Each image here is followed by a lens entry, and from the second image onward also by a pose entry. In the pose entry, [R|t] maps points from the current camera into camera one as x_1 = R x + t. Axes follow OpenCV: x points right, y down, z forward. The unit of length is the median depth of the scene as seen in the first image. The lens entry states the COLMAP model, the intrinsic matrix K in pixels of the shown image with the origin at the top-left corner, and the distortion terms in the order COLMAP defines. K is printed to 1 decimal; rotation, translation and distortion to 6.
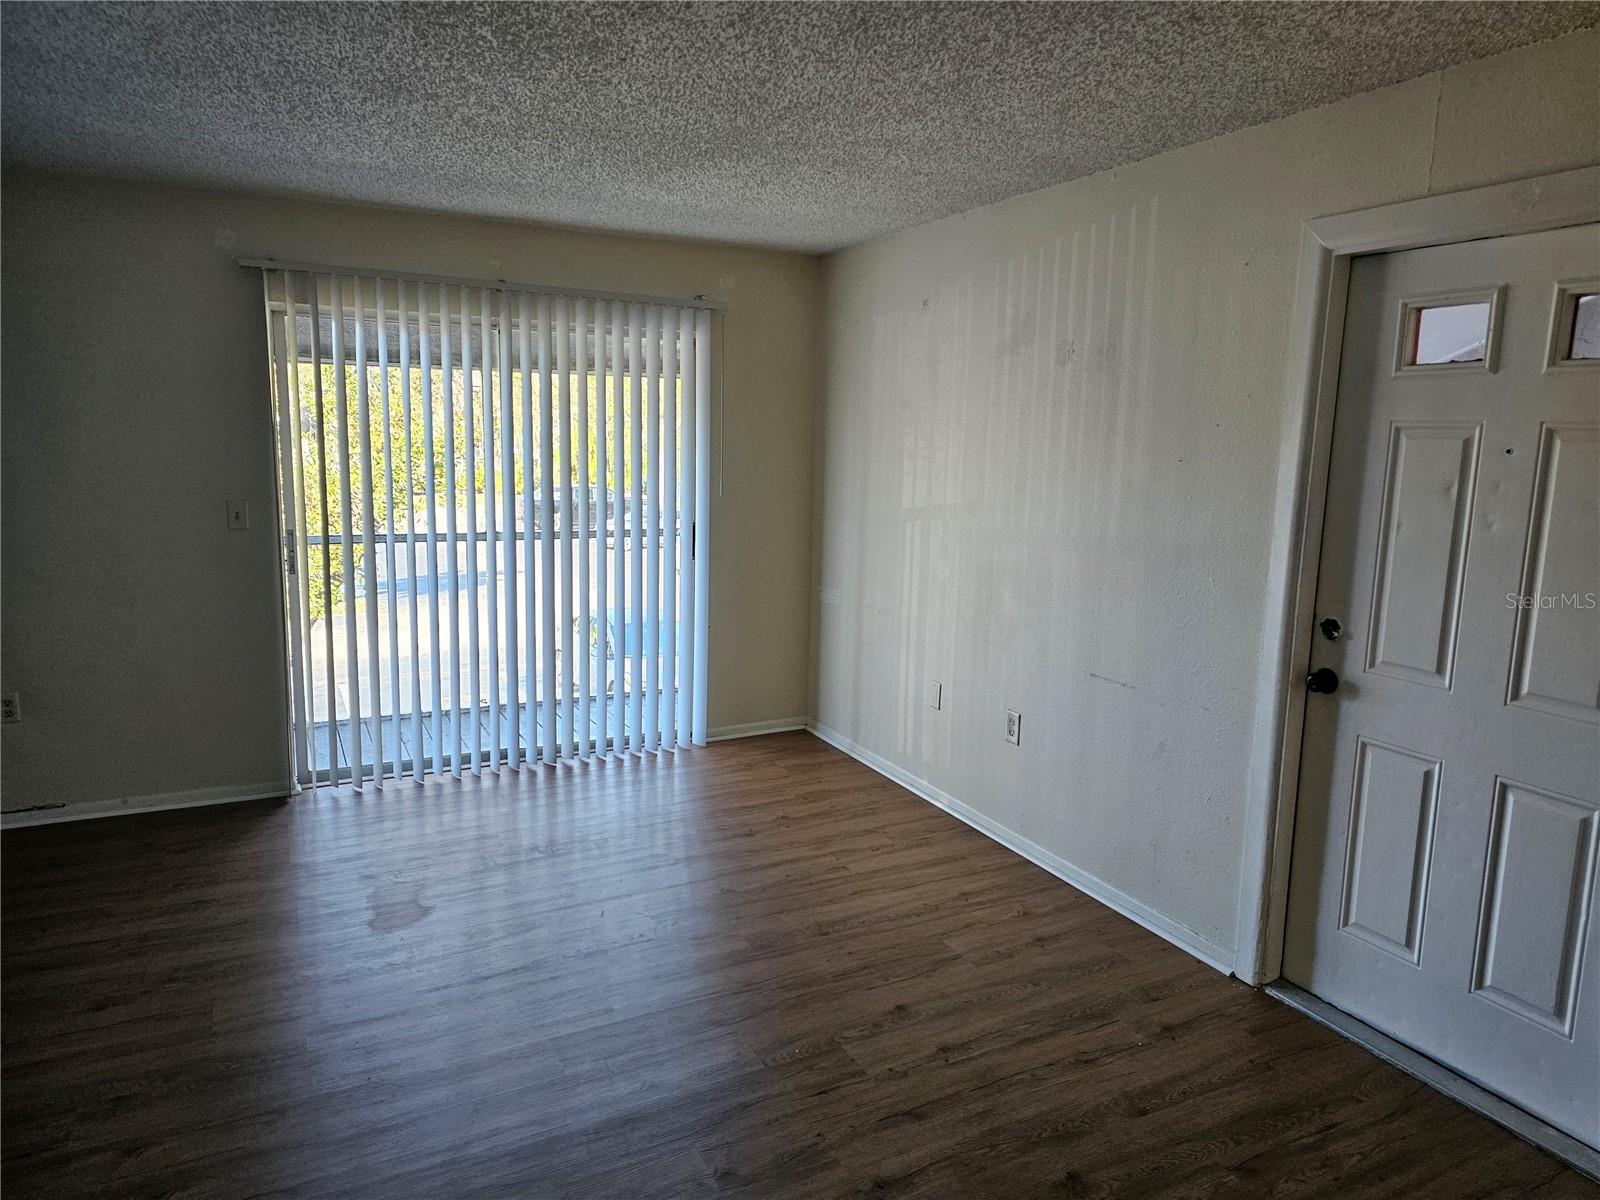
lens RADIAL K [[1056.1, 0, 805.2], [0, 1056.1, 590.8], [0, 0, 1]] dist [0.001747, 0.000170]
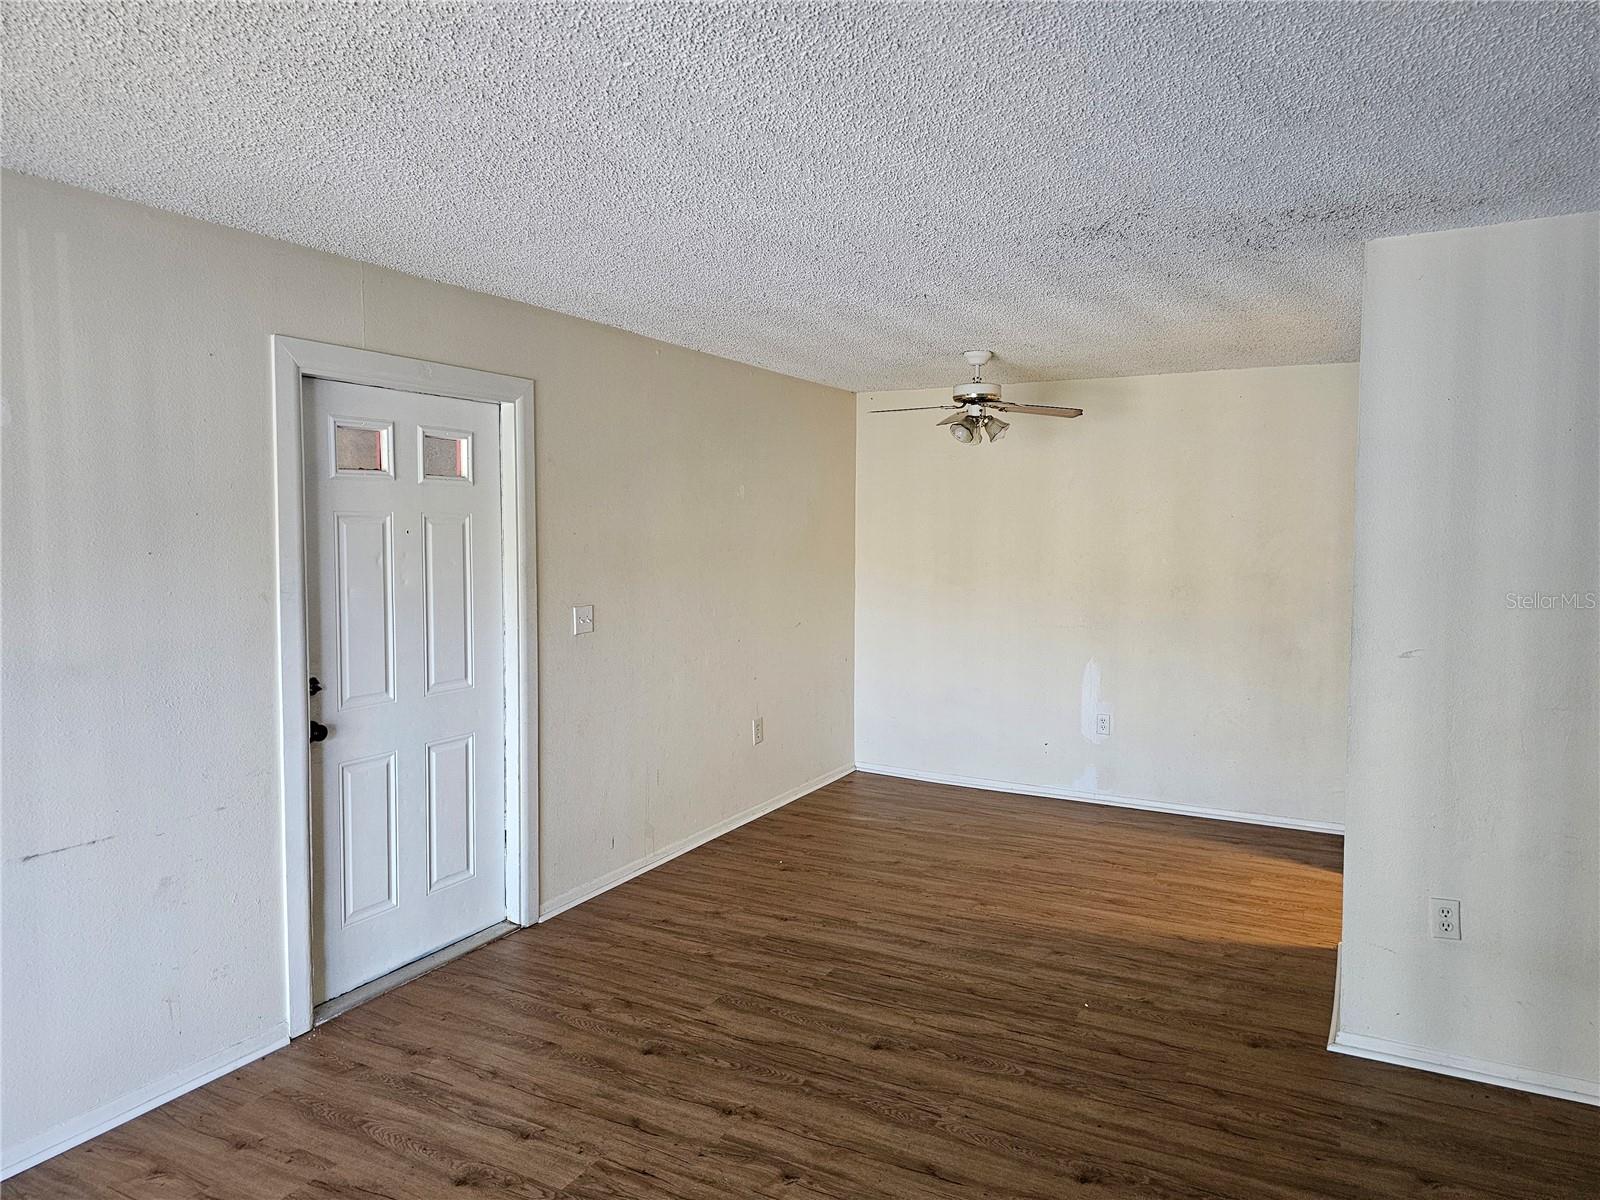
lens RADIAL K [[1056.1, 0, 804.1], [0, 1056.1, 600.8], [0, 0, 1]] dist [0.001747, 0.000170]
pose [[-0.566355, -0.088410, 0.819406, -0.806509], [0.108761, 0.977517, 0.180643, -0.221148], [-0.816953, 0.191428, -0.544006, 1.240093]]
